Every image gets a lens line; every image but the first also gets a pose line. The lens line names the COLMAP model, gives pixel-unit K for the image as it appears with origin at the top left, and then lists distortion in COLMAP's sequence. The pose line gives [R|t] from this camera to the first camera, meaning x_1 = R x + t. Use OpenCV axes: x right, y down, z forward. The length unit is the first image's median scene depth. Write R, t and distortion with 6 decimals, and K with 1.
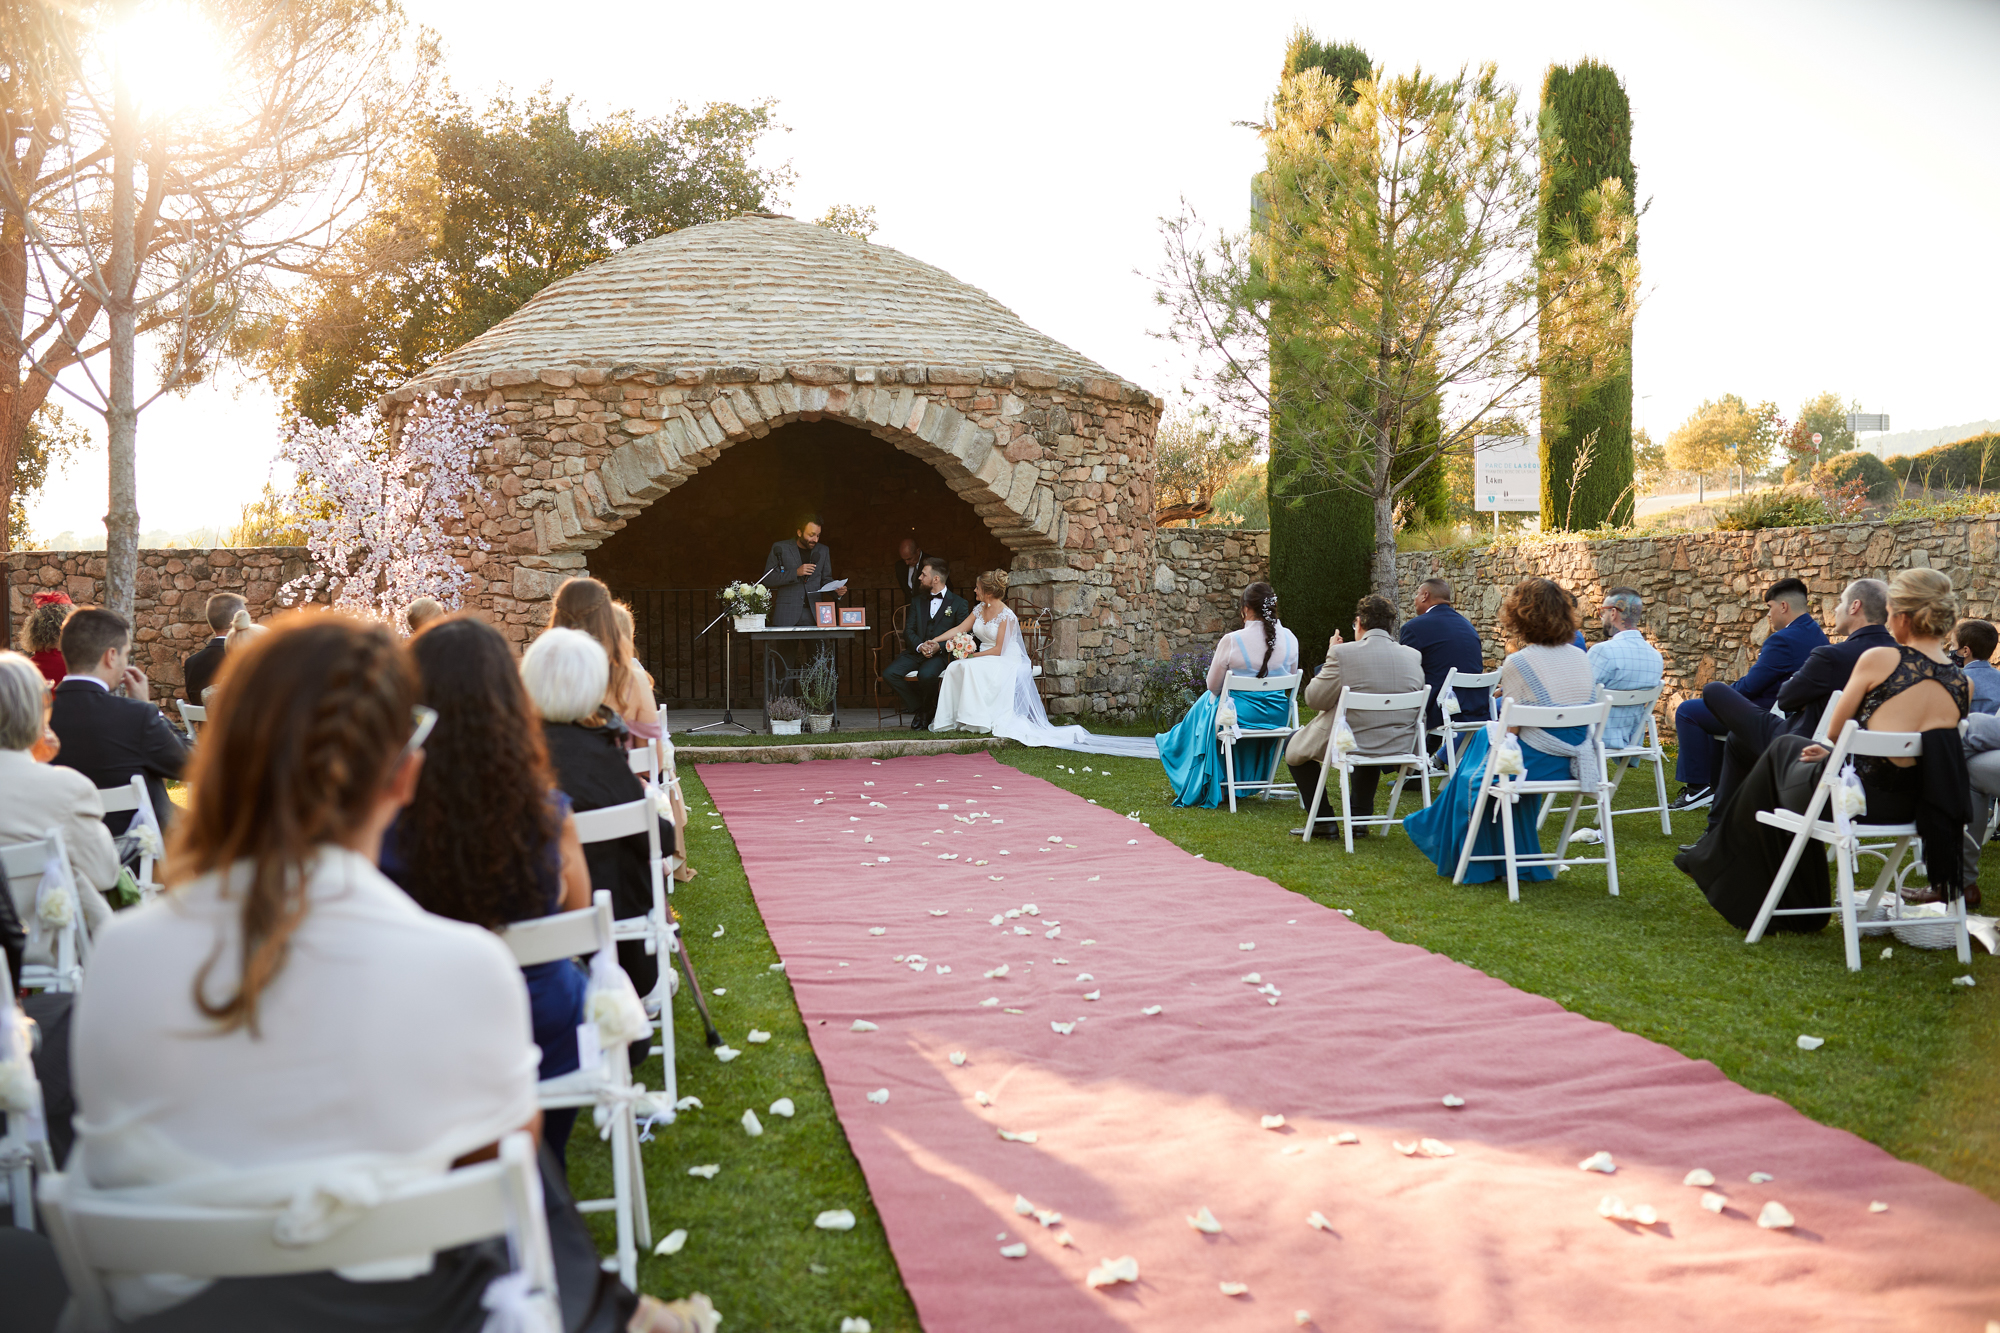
lens RADIAL K [[1903.5, 0, 989.2], [0, 1903.5, 648.6], [0, 0, 1]] dist [-0.026714, 0.000000]
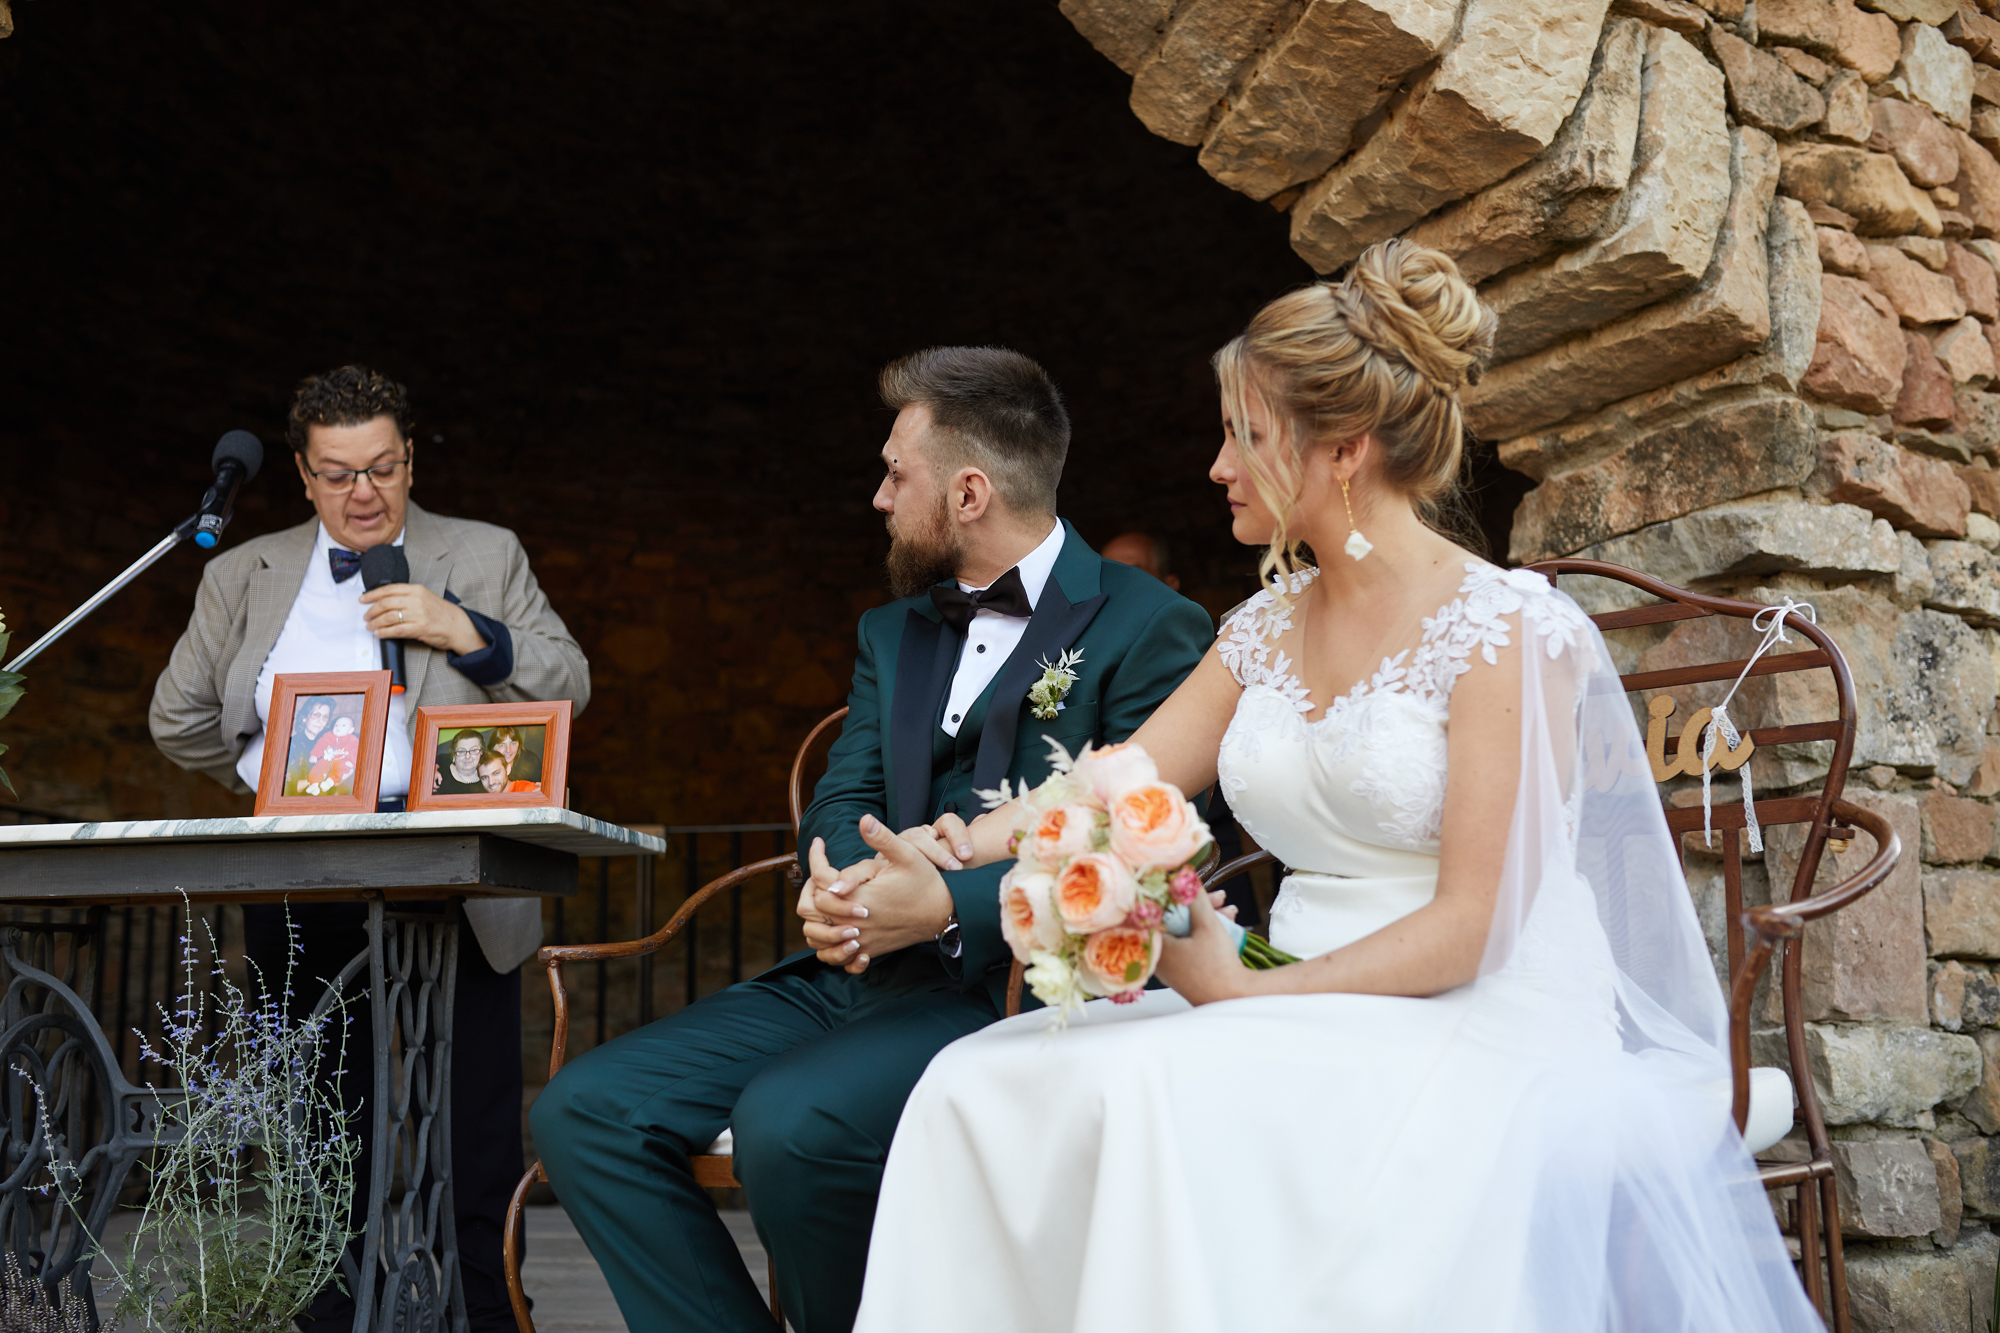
lens RADIAL K [[1903.5, 0, 1004.0], [0, 1903.5, 677.7], [0, 0, 1]] dist [-0.026714, 0.000000]
pose [[0.964011, -0.056679, -0.259749, 0.011963], [0.004048, 0.980027, -0.198825, 0.009031], [0.265830, 0.190618, 0.944986, 0.855562]]
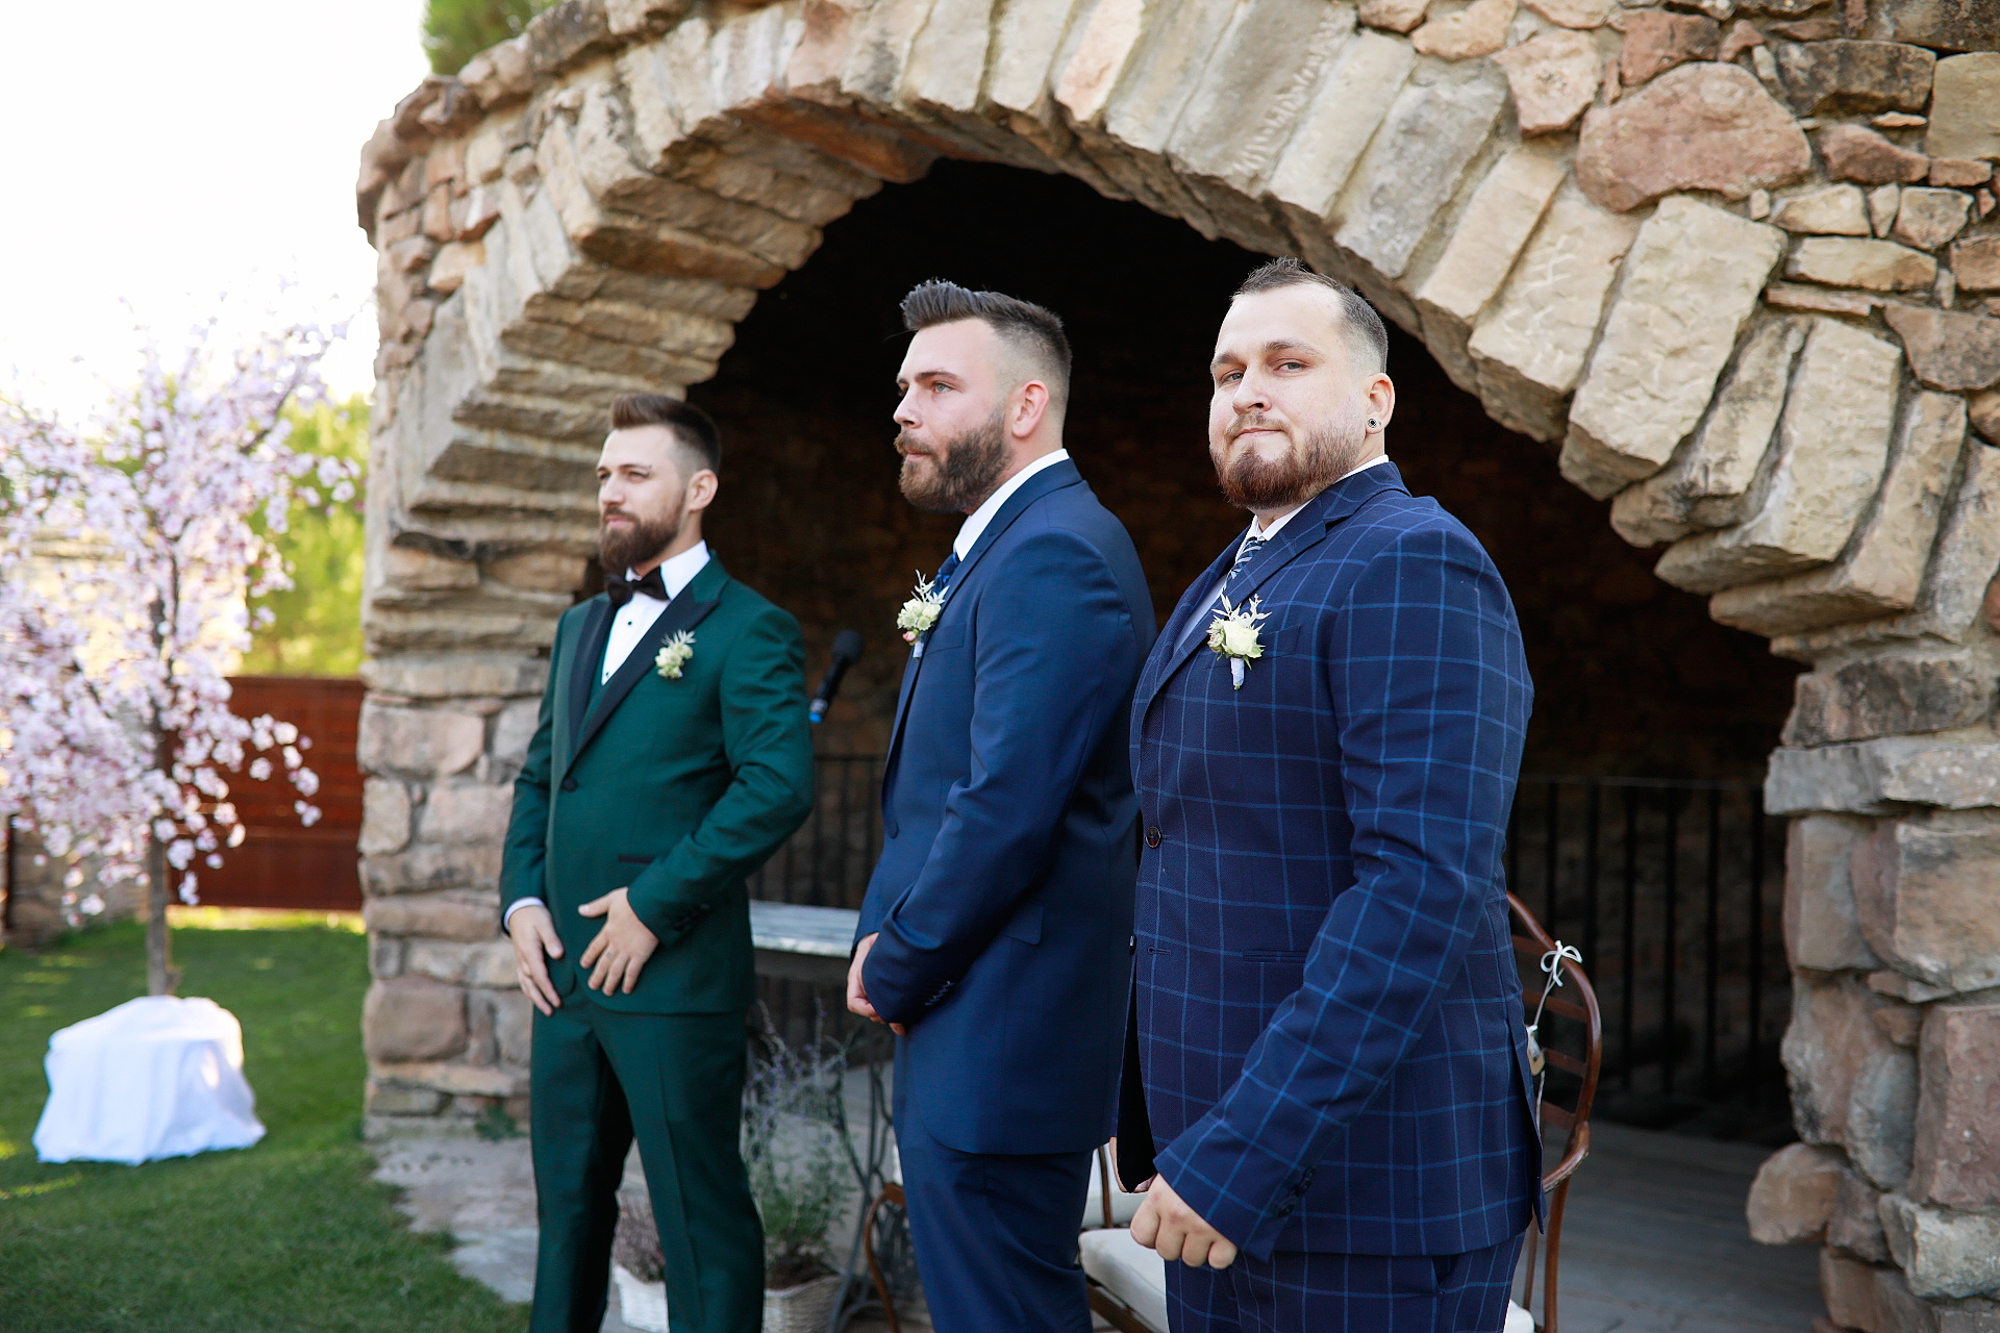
lens RADIAL K [[1903.5, 0, 999.2], [0, 1903.5, 676.3], [0, 0, 1]] dist [-0.026714, 0.000000]
pose [[0.669468, 0.007428, -0.742804, 0.120732], [-0.056950, 0.997520, -0.041352, -0.036775], [0.740655, 0.069986, 0.668231, 0.834909]]
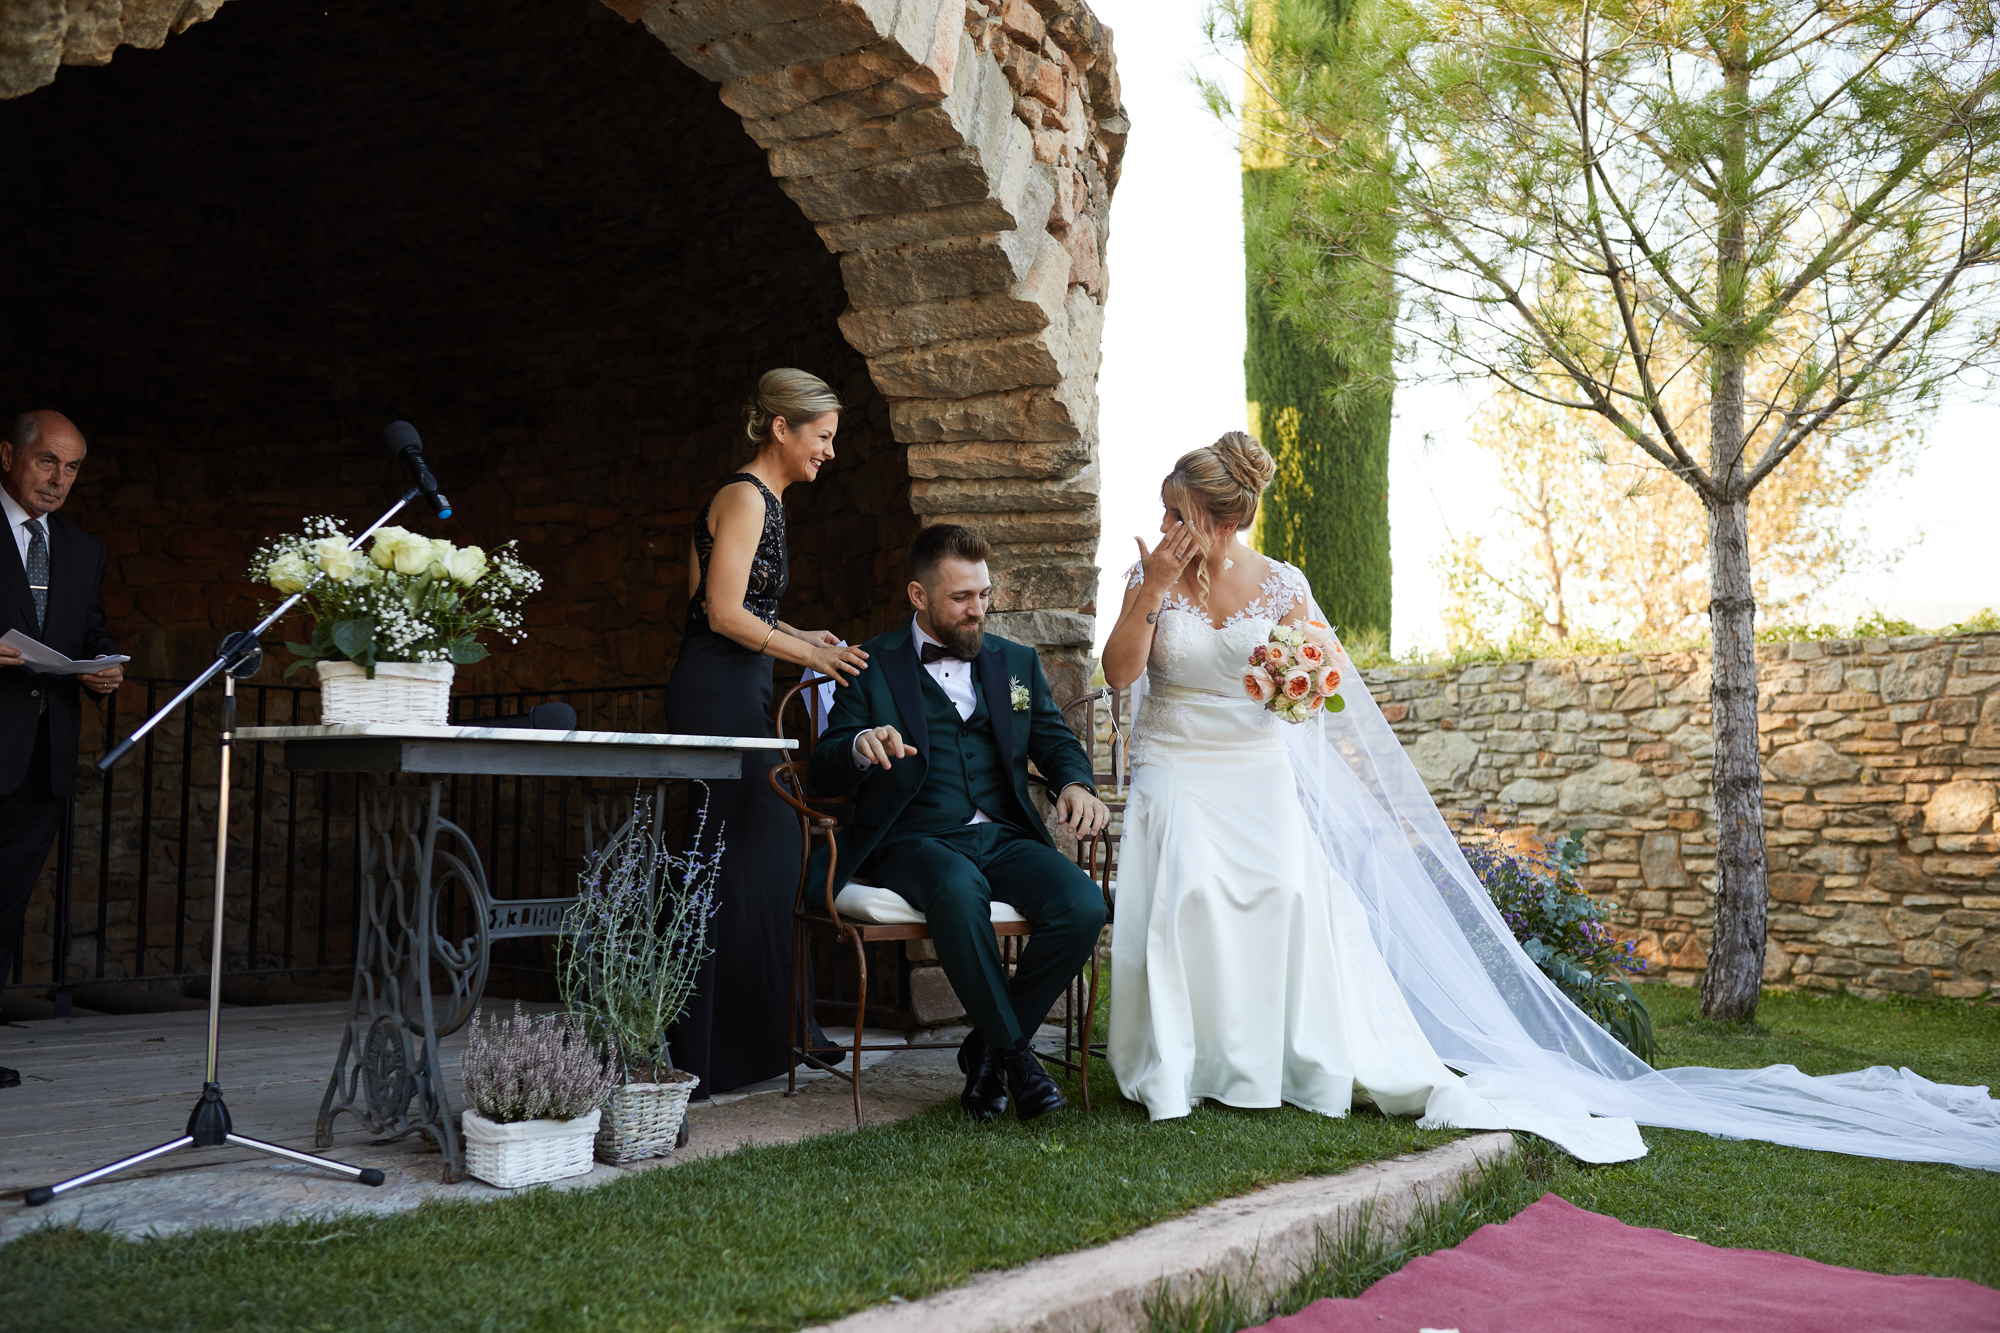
lens RADIAL K [[1903.5, 0, 996.6], [0, 1903.5, 659.1], [0, 0, 1]] dist [-0.026714, 0.000000]
pose [[0.788184, 0.064980, 0.612000, -0.206228], [0.007963, 0.993251, -0.115715, 0.008956], [-0.615389, 0.096078, 0.782346, 0.760756]]
